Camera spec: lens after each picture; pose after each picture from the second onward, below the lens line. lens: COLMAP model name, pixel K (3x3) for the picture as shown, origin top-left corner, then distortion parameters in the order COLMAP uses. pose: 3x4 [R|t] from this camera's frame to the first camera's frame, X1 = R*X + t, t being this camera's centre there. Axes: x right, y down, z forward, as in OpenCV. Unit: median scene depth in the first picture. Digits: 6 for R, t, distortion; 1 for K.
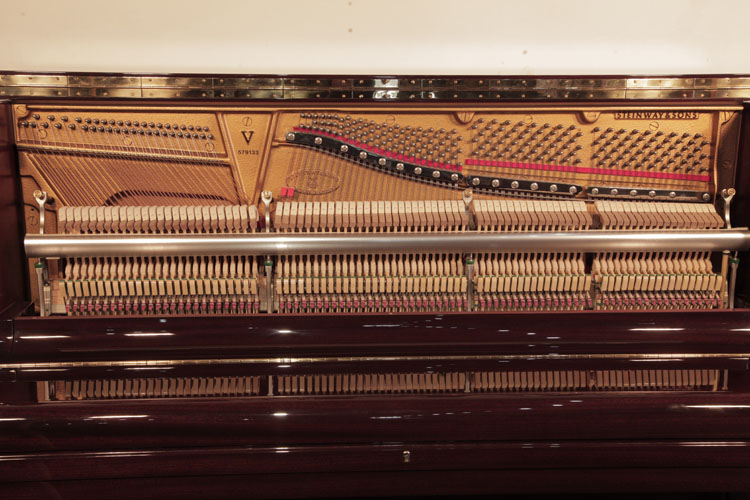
lens RADIAL K [[942.4, 0, 375.0], [0, 942.4, 250.0], [0, 0, 1]] dist [0.063204, 0.006516]
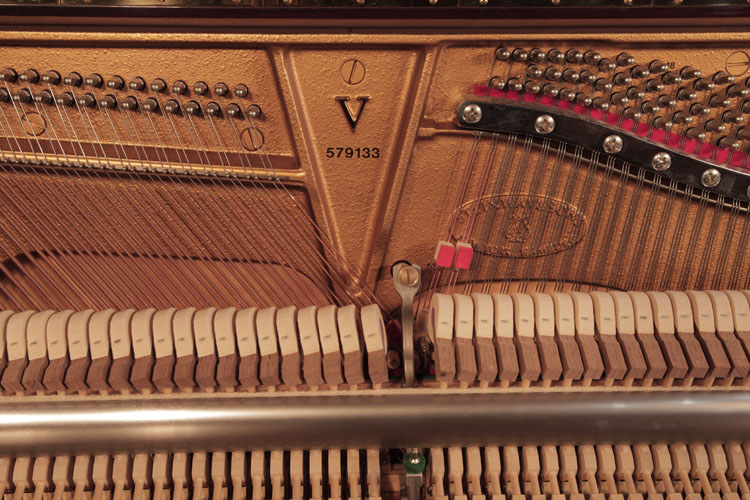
lens RADIAL K [[942.4, 0, 375.0], [0, 942.4, 250.0], [0, 0, 1]] dist [0.063204, 0.006516]
pose [[0.999485, 0.007290, -0.031247, -0.111416], [-0.004884, 0.997066, 0.076387, -0.091969], [0.031712, -0.076195, 0.996589, 0.608625]]
